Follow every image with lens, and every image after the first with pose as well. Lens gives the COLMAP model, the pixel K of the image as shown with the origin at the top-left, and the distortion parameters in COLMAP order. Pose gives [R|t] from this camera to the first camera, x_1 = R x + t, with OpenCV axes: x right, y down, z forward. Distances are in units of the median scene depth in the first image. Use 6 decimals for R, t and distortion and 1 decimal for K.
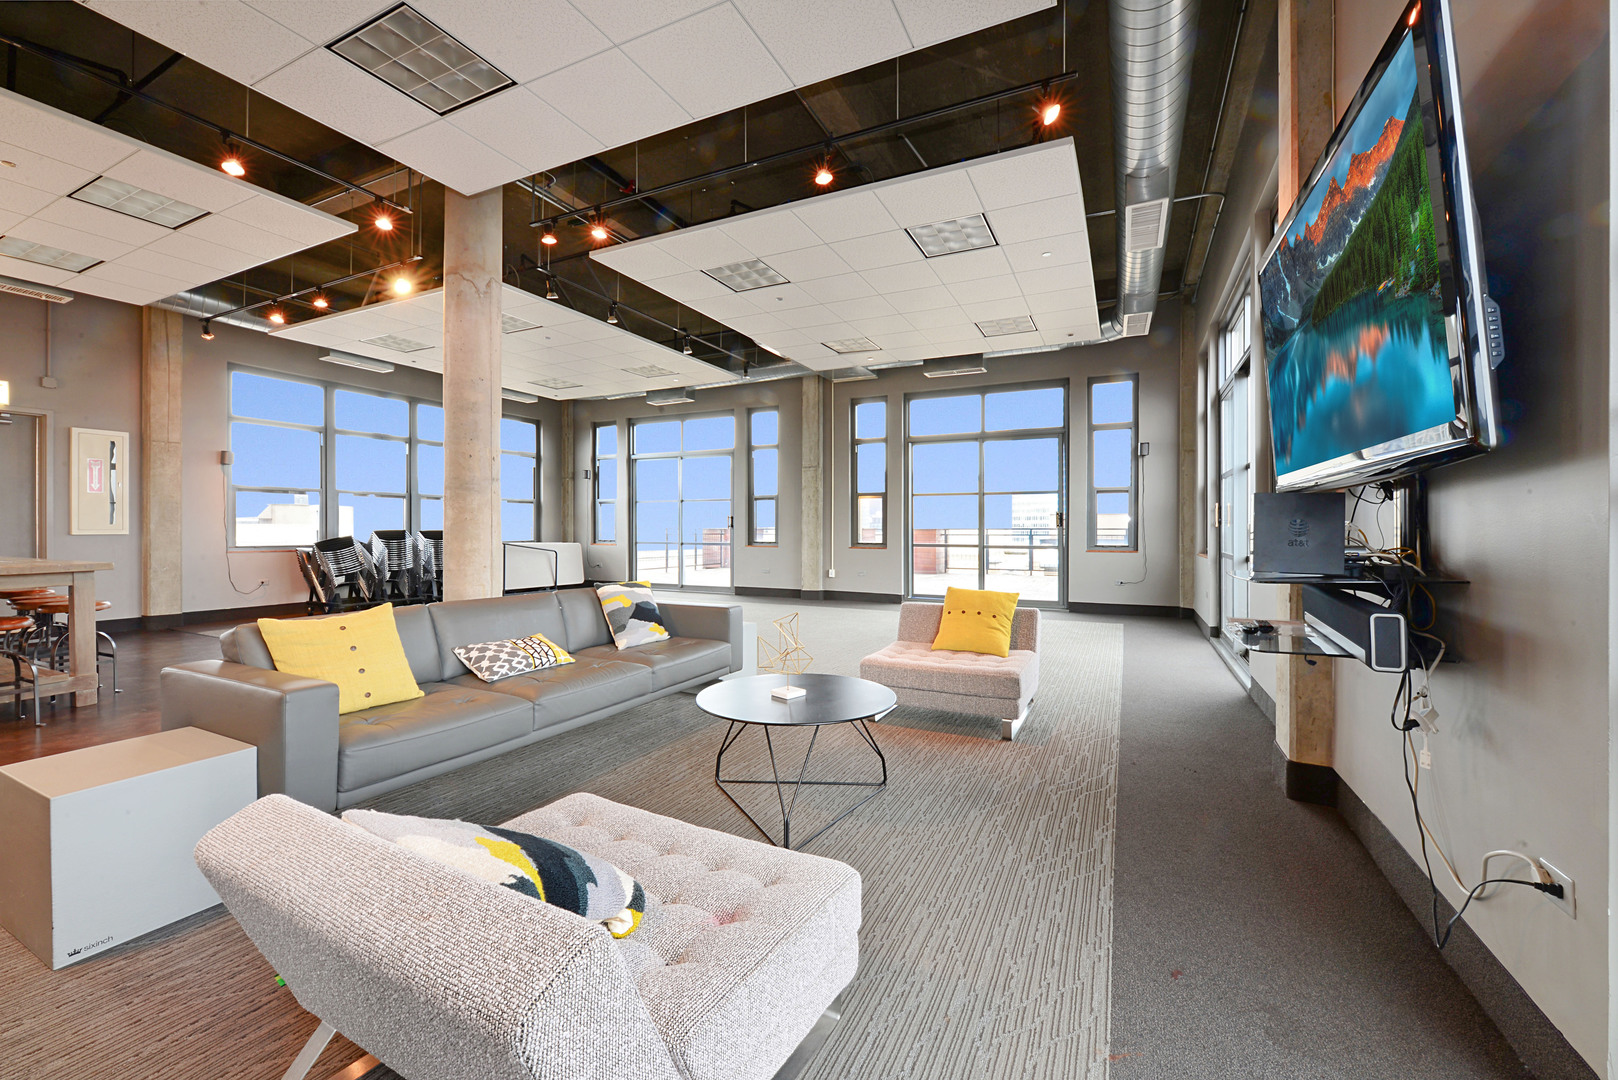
lens RADIAL K [[641.4, 0, 819.7], [0, 641.4, 531.9], [0, 0, 1]] dist [-0.021957, -0.000532]
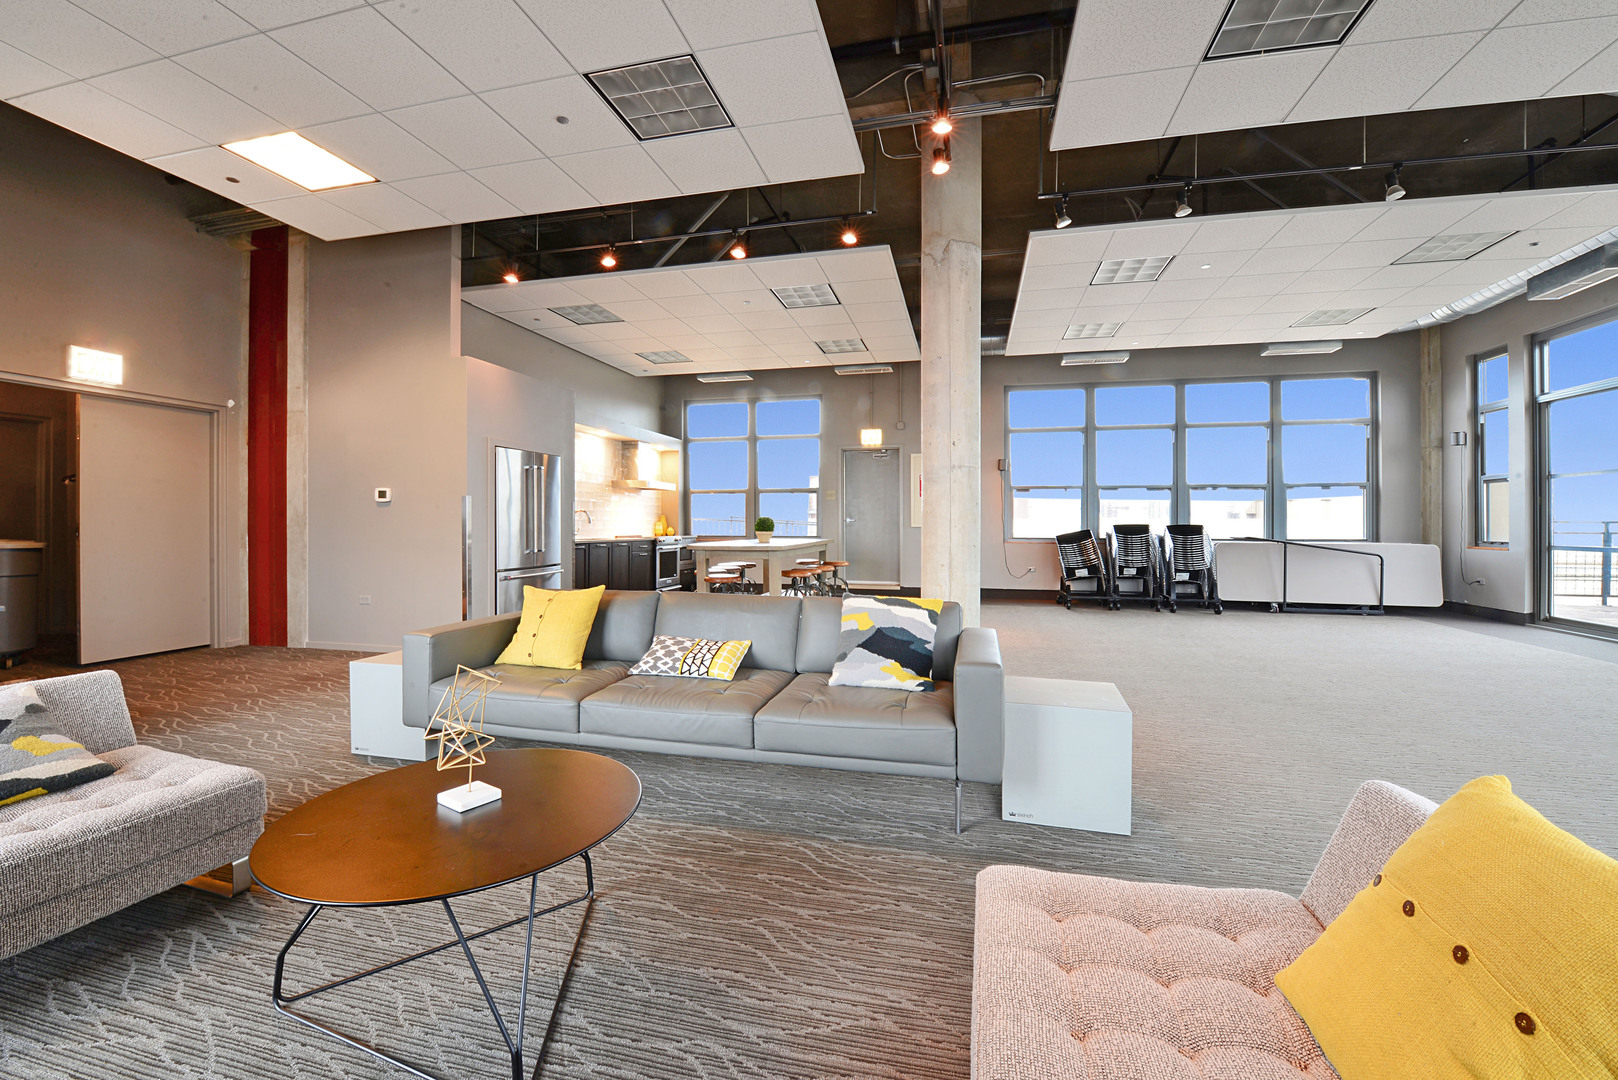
lens RADIAL K [[641.4, 0, 819.3], [0, 641.4, 526.1], [0, 0, 1]] dist [-0.021957, -0.000532]
pose [[0.213526, 0.004059, -0.976929, 0.128699], [-0.003990, 0.999987, 0.003283, -0.000934], [0.976929, 0.003197, 0.213539, 0.257895]]
